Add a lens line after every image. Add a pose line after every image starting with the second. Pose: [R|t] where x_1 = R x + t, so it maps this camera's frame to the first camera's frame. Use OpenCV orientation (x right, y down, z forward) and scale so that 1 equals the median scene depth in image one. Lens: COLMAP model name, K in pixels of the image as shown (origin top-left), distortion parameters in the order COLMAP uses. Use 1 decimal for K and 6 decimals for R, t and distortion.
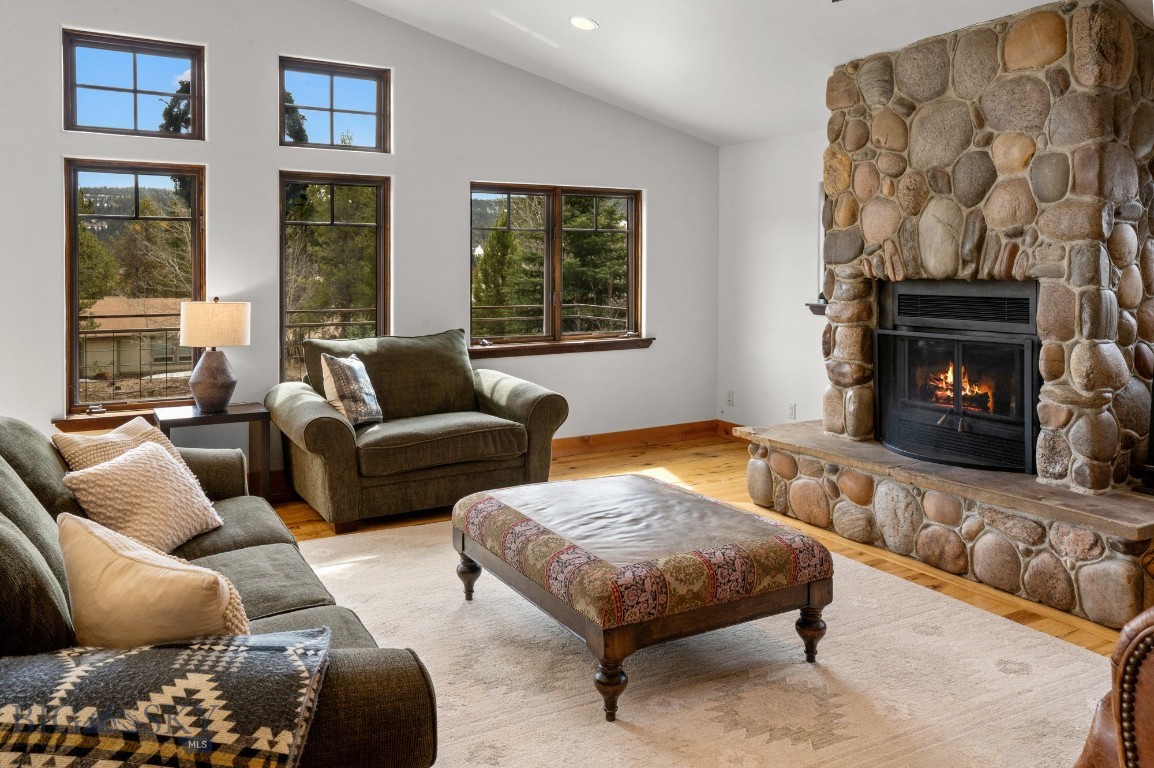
lens RADIAL K [[872.6, 0, 577.0], [0, 872.6, 286.1], [0, 0, 1]] dist [0.004436, 0.018203]
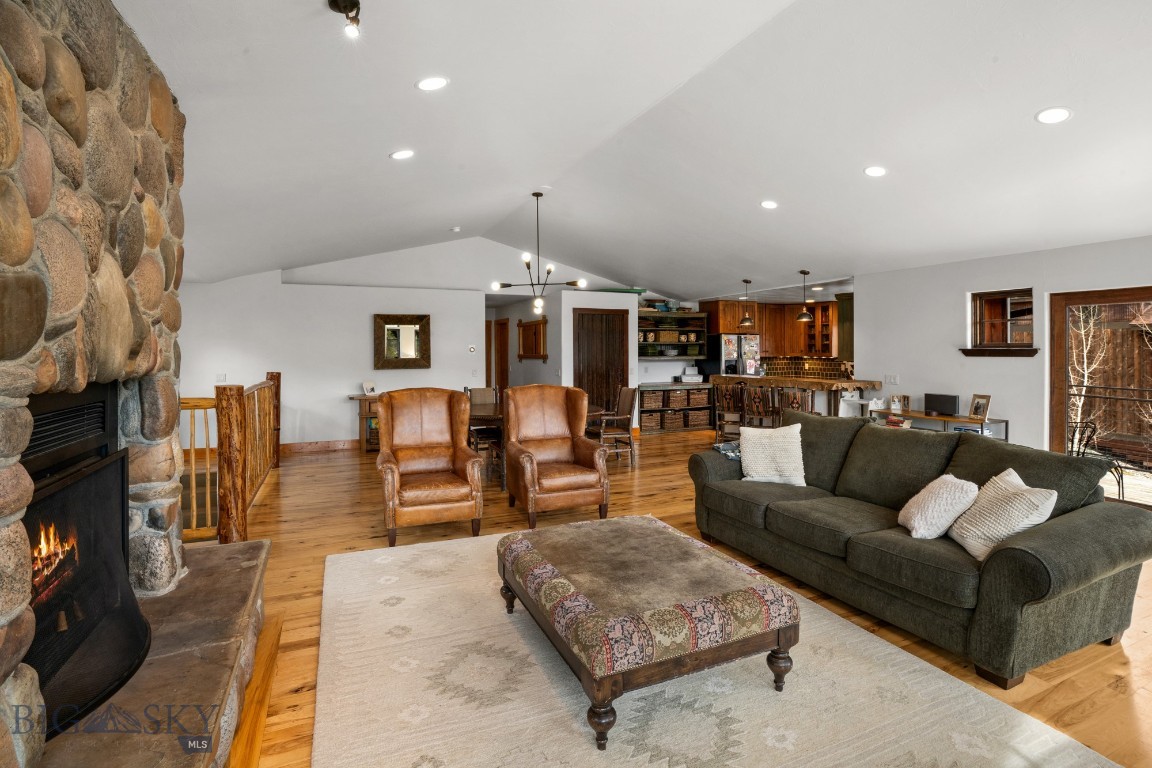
lens RADIAL K [[561.3, 0, 577.5], [0, 561.3, 341.6], [0, 0, 1]] dist [-0.050957, 0.016426]
pose [[-0.994808, 0.002549, 0.101739, 0.031133], [0.003527, 0.999949, 0.009427, -0.036918], [-0.101709, 0.009736, -0.994766, 1.261124]]
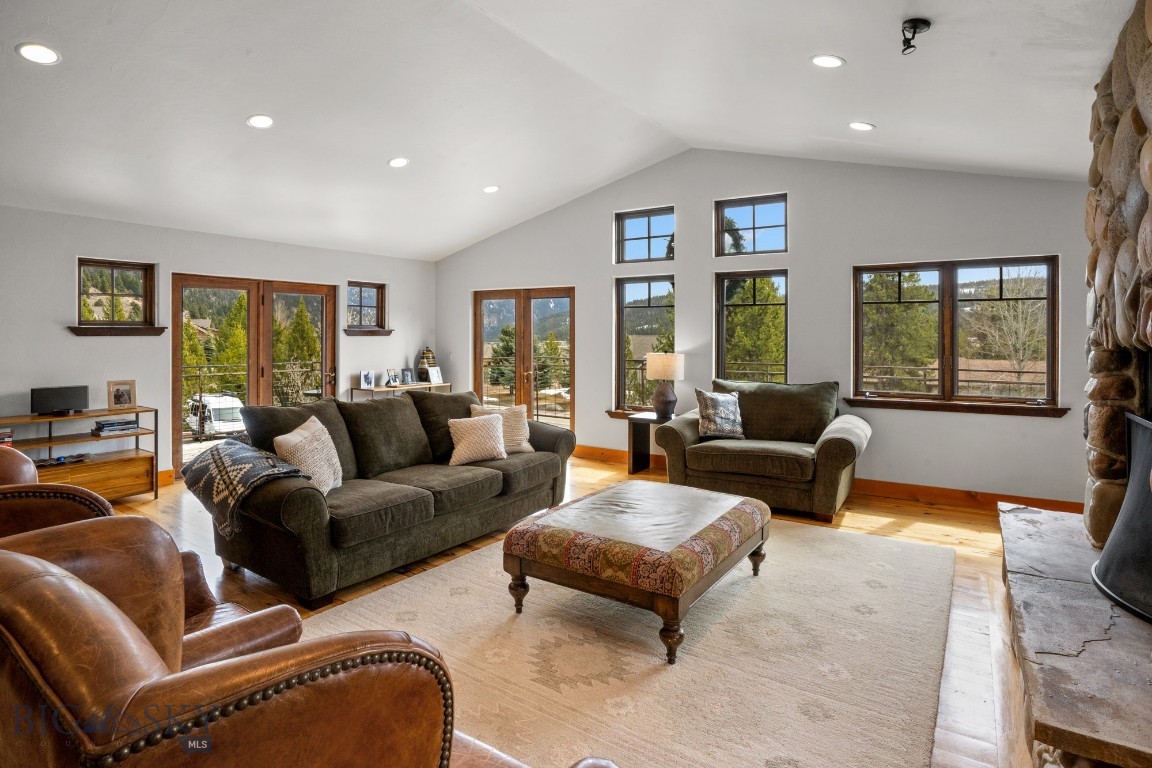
lens RADIAL K [[608.3, 0, 588.9], [0, 608.3, 334.0], [0, 0, 1]] dist [-0.036554, 0.003982]
pose [[0.456237, -0.000779, -0.889858, 0.608274], [-0.020744, 0.999719, -0.011511, -0.003658], [0.889616, 0.023711, 0.456093, 0.334378]]
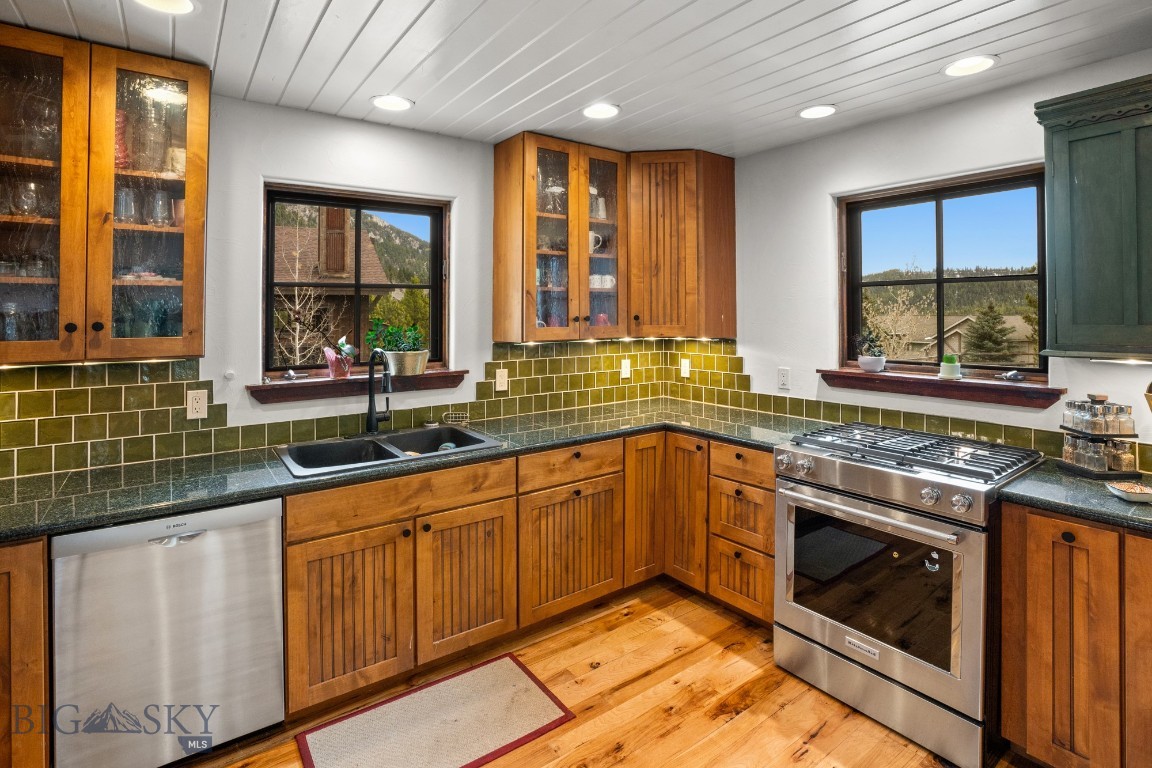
lens RADIAL K [[561.3, 0, 568.6], [0, 561.3, 297.9], [0, 0, 1]] dist [-0.050957, 0.016426]
pose [[0.102729, -0.027466, -0.994330, -0.298841], [-0.017967, 0.999404, -0.029463, 0.008566], [0.994547, 0.020891, 0.102175, -0.721295]]
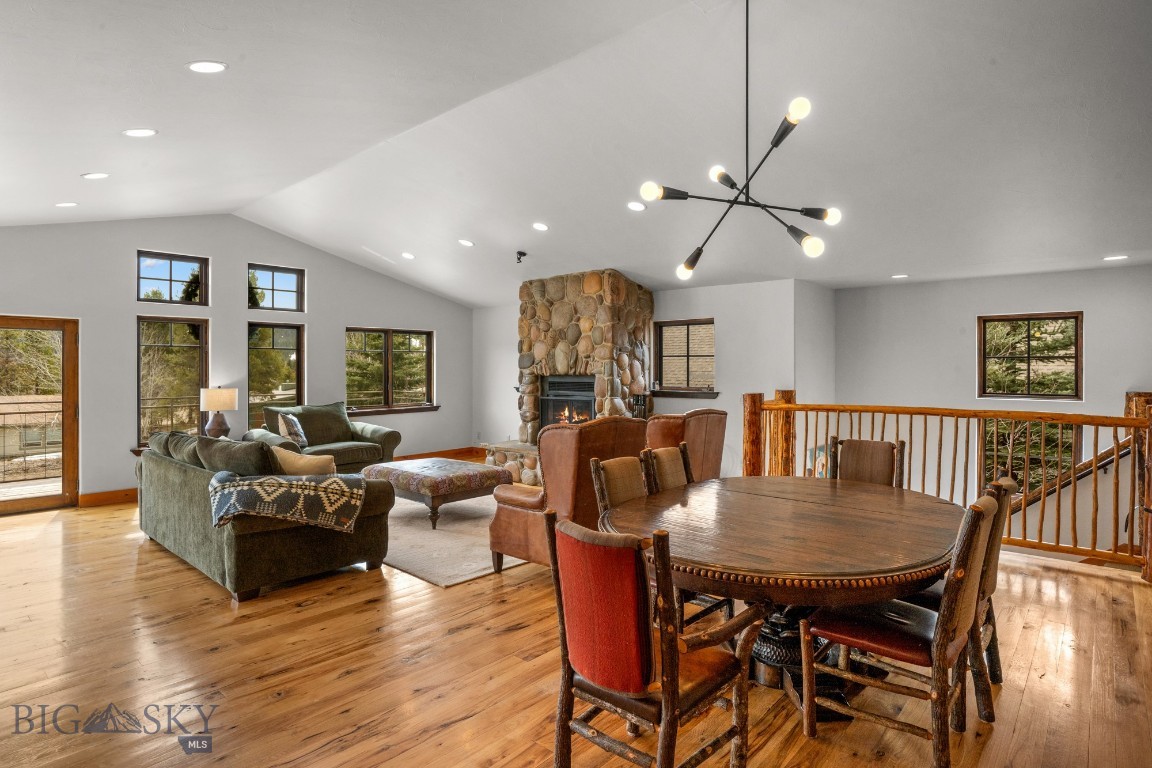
lens RADIAL K [[608.3, 0, 571.2], [0, 608.3, 366.2], [0, 0, 1]] dist [-0.036554, 0.003982]
pose [[0.949692, -0.001440, 0.313181, -0.085870], [0.009603, 0.999653, -0.024522, 0.009071], [-0.313037, 0.026295, 0.949377, -0.571379]]
